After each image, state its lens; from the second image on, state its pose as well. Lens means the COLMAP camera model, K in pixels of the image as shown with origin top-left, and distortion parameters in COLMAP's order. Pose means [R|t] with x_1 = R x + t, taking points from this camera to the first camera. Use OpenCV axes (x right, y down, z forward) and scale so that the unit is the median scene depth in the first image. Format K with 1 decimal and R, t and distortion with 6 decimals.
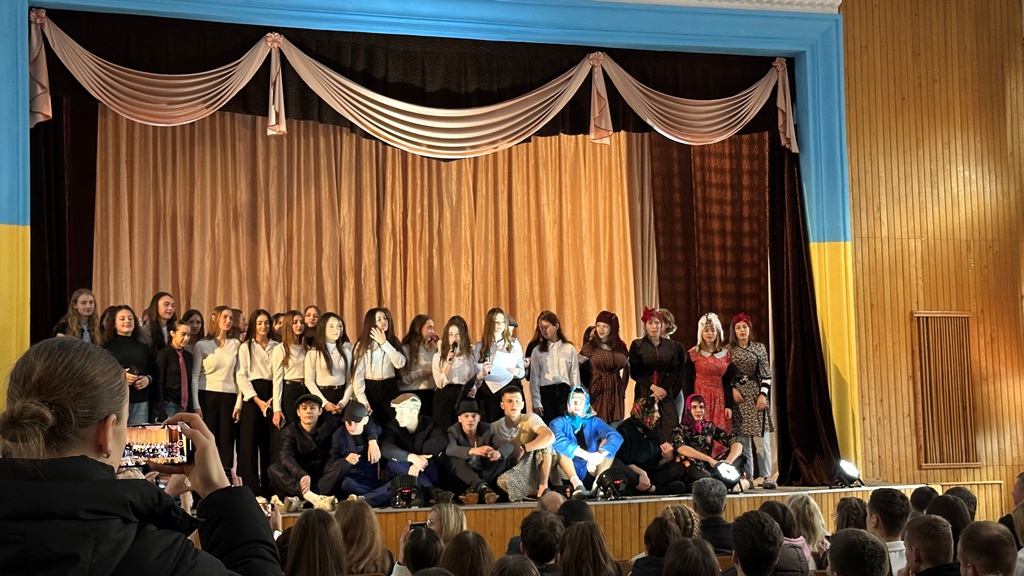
lens RADIAL K [[1444.1, 0, 516.4], [0, 1444.1, 294.5], [0, 0, 1]] dist [0.084313, 0.000000]
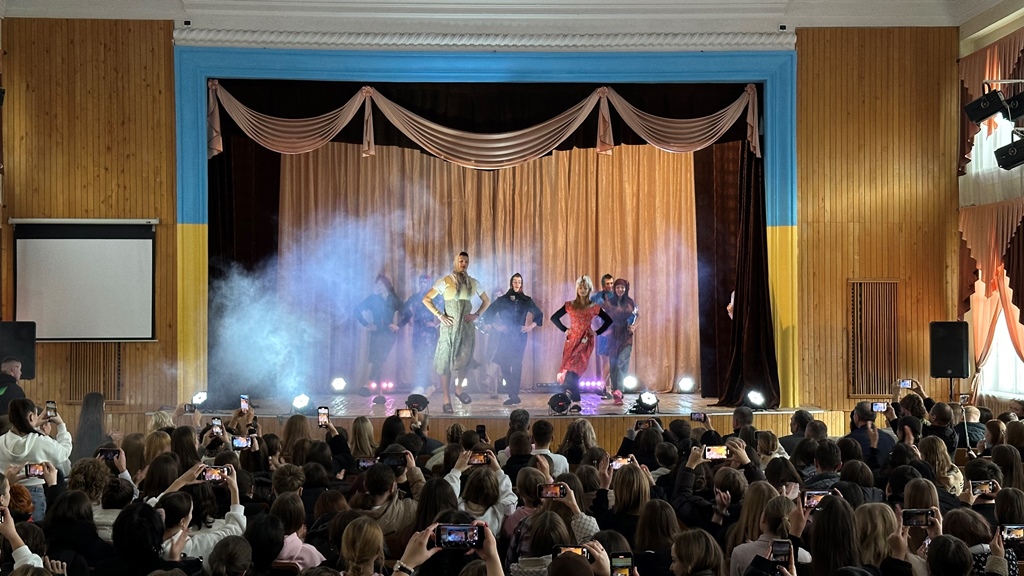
lens RADIAL K [[1444.1, 0, 510.5], [0, 1444.1, 284.4], [0, 0, 1]] dist [0.084313, 0.000000]
pose [[0.963141, 0.016264, -0.268505, 0.332024], [0.003832, 0.997239, 0.074153, -0.081384], [0.268970, -0.072449, 0.960420, -0.336782]]
